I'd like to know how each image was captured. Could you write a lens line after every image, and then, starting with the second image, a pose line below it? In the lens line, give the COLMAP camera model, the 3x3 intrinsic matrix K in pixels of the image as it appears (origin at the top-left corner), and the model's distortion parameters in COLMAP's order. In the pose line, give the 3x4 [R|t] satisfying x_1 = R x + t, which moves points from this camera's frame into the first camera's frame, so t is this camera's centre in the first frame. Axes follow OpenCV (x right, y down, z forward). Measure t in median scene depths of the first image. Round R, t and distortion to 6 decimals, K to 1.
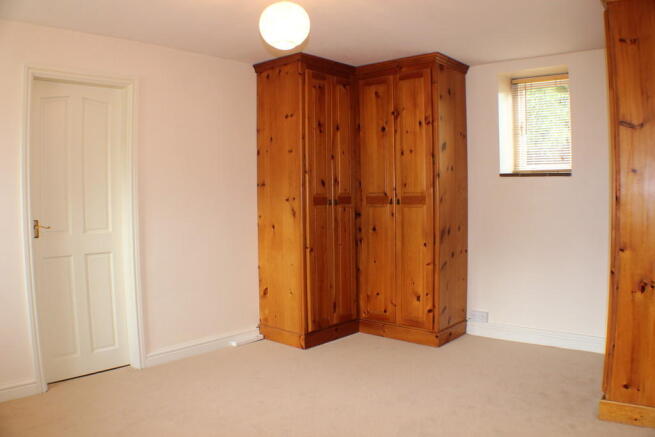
lens RADIAL K [[489.6, 0, 327.5], [0, 489.6, 218.5], [0, 0, 1]] dist [-0.236707, 0.070016]
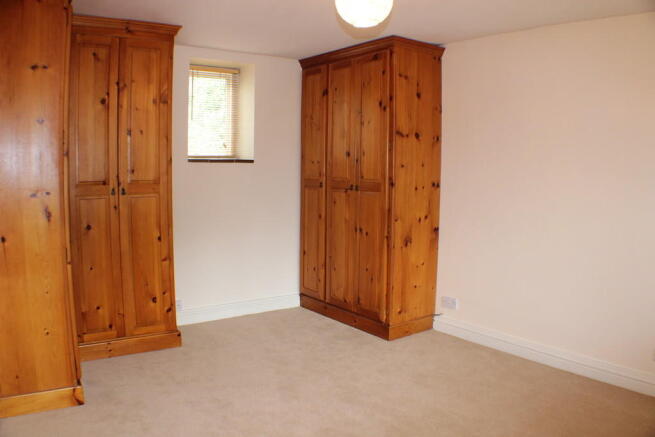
lens RADIAL K [[489.6, 0, 327.5], [0, 489.6, 218.5], [0, 0, 1]] dist [-0.236707, 0.070016]
pose [[0.270592, -0.087721, 0.958689, -0.549453], [0.035056, 0.996077, 0.081247, -0.042967], [-0.962056, 0.011623, 0.272605, 0.463758]]
